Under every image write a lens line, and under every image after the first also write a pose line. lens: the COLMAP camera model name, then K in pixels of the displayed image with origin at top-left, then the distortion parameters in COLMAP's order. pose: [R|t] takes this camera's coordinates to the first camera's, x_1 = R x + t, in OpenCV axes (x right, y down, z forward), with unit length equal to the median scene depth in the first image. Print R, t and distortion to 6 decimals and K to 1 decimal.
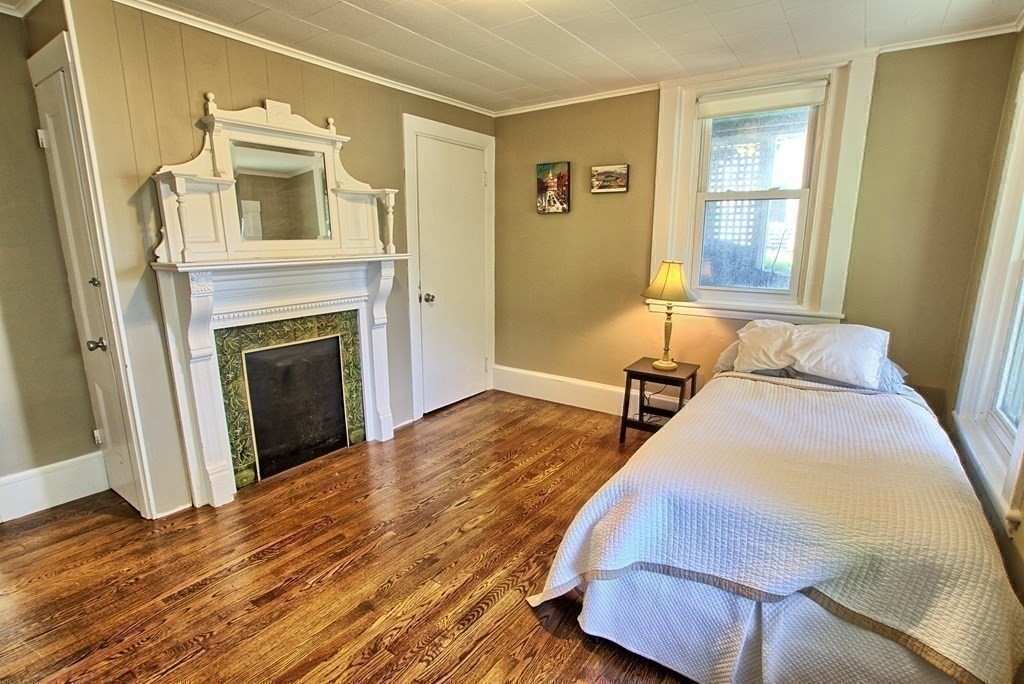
lens RADIAL K [[513.5, 0, 507.6], [0, 513.5, 344.3], [0, 0, 1]] dist [-0.074737, 0.034668]
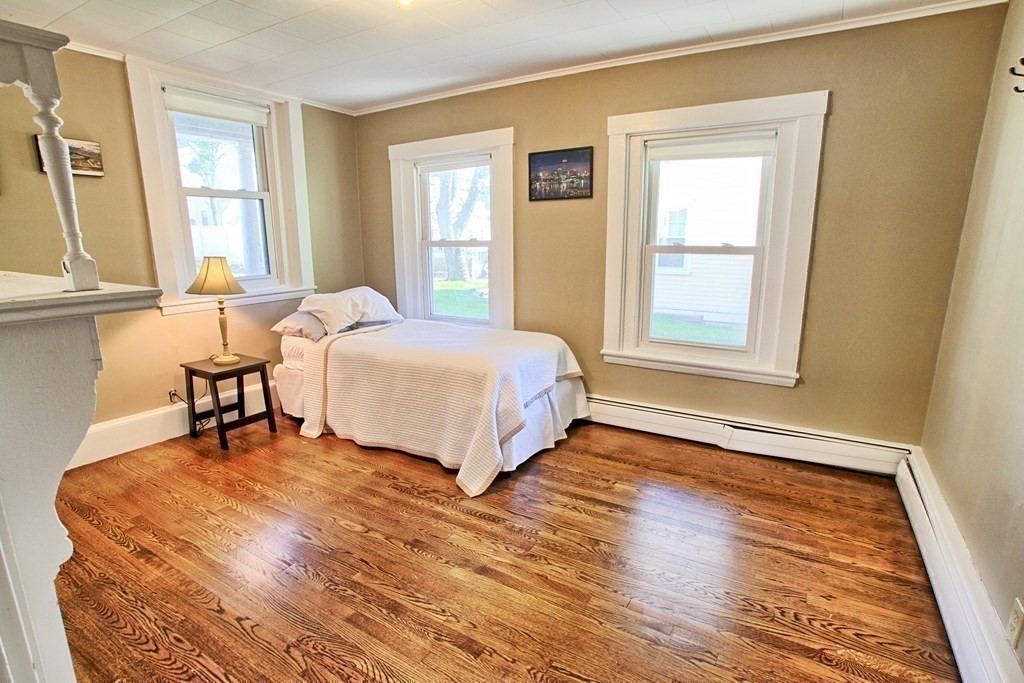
lens RADIAL K [[513.5, 0, 507.6], [0, 513.5, 343.8], [0, 0, 1]] dist [-0.074737, 0.034668]
pose [[-0.057021, -0.207577, 0.976555, -0.784612], [0.200933, 0.955746, 0.214886, -0.105365], [-0.977944, 0.208475, -0.012789, 0.538095]]
